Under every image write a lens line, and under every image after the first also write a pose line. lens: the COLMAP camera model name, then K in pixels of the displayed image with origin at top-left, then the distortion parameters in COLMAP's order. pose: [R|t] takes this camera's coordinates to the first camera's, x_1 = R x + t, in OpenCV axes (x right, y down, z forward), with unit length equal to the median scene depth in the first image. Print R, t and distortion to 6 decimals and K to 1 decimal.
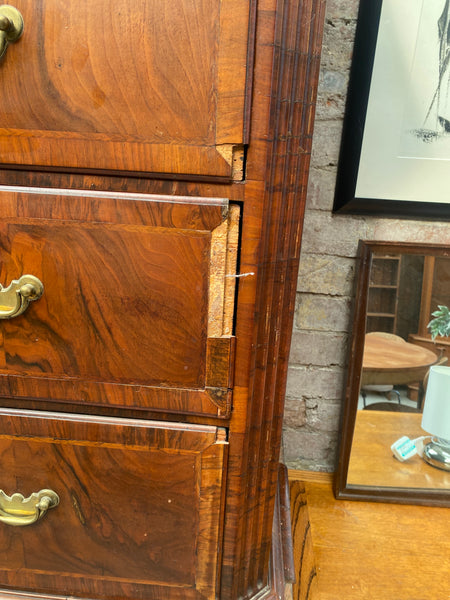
lens RADIAL K [[452.7, 0, 226.1], [0, 452.7, 301.7], [0, 0, 1]] dist [0.046778, -0.051059]
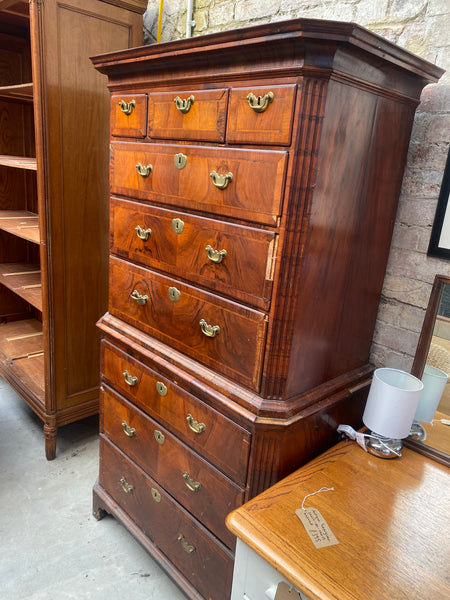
lens RADIAL K [[452.7, 0, 236.8], [0, 452.7, 299.3], [0, 0, 1]] dist [0.046778, -0.051059]
pose [[0.753144, 0.201781, -0.626146, 1.564602], [-0.249790, 0.968231, 0.011568, 0.204911], [0.608588, 0.147692, 0.779620, -1.258049]]
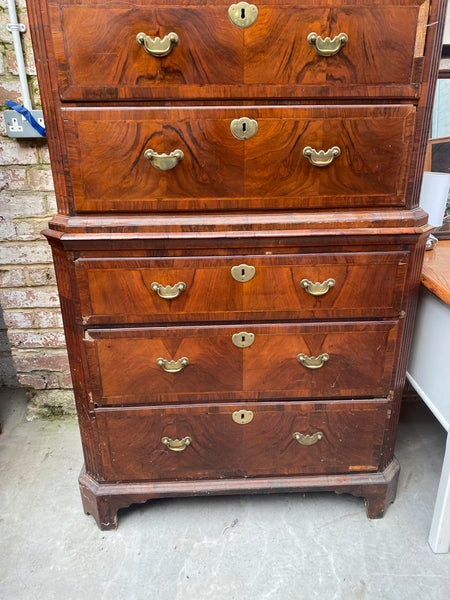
lens RADIAL K [[452.7, 0, 227.5], [0, 452.7, 302.5], [0, 0, 1]] dist [0.046778, -0.051059]
pose [[0.990567, -0.102752, 0.090657, -1.309642], [0.096212, 0.992622, 0.073790, 1.042512], [-0.097571, -0.064371, 0.993145, -1.329392]]
